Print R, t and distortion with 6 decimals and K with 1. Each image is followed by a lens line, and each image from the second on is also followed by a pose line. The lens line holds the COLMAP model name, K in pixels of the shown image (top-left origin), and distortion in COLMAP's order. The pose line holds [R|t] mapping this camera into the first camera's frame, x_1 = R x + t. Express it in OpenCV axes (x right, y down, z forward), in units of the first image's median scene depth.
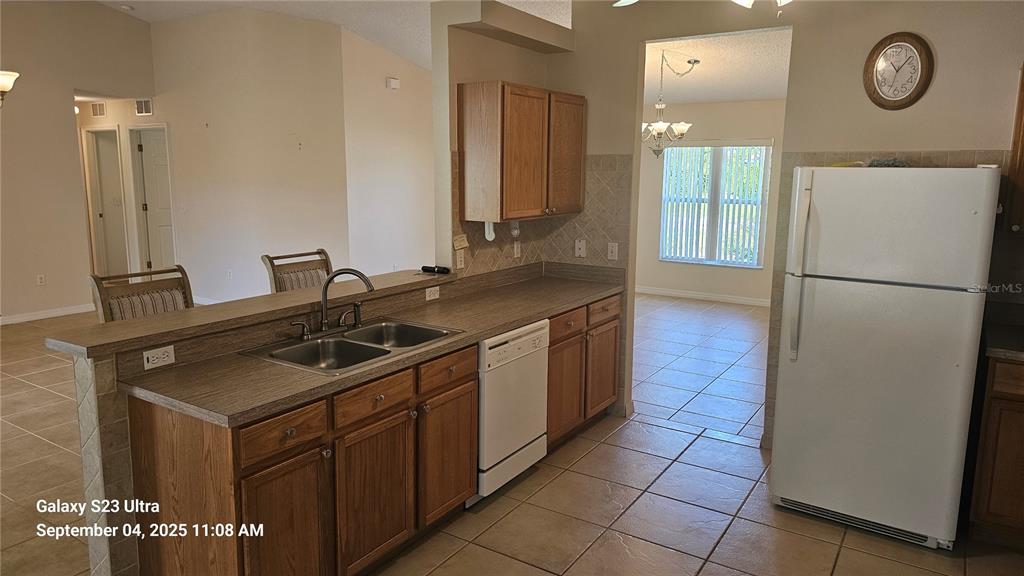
lens RADIAL K [[694.7, 0, 510.6], [0, 694.7, 289.4], [0, 0, 1]] dist [0.050991, -0.020499]
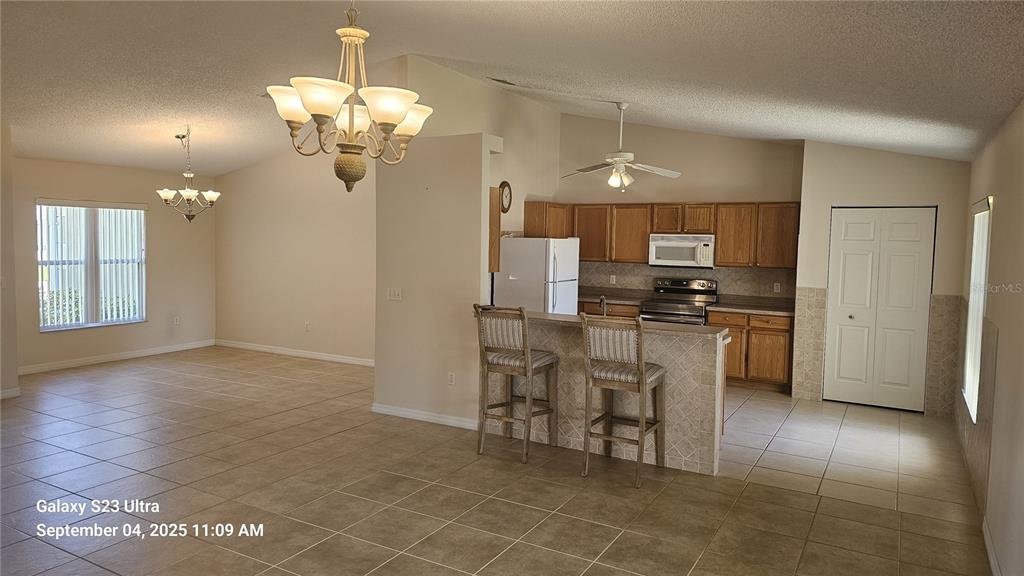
lens RADIAL K [[694.7, 0, 491.1], [0, 694.7, 277.4], [0, 0, 1]] dist [0.050991, -0.020499]
pose [[-0.029715, -0.065888, 0.997384, -0.734861], [0.155974, 0.985296, 0.069736, -0.088739], [-0.987314, 0.157639, -0.019001, 0.477725]]
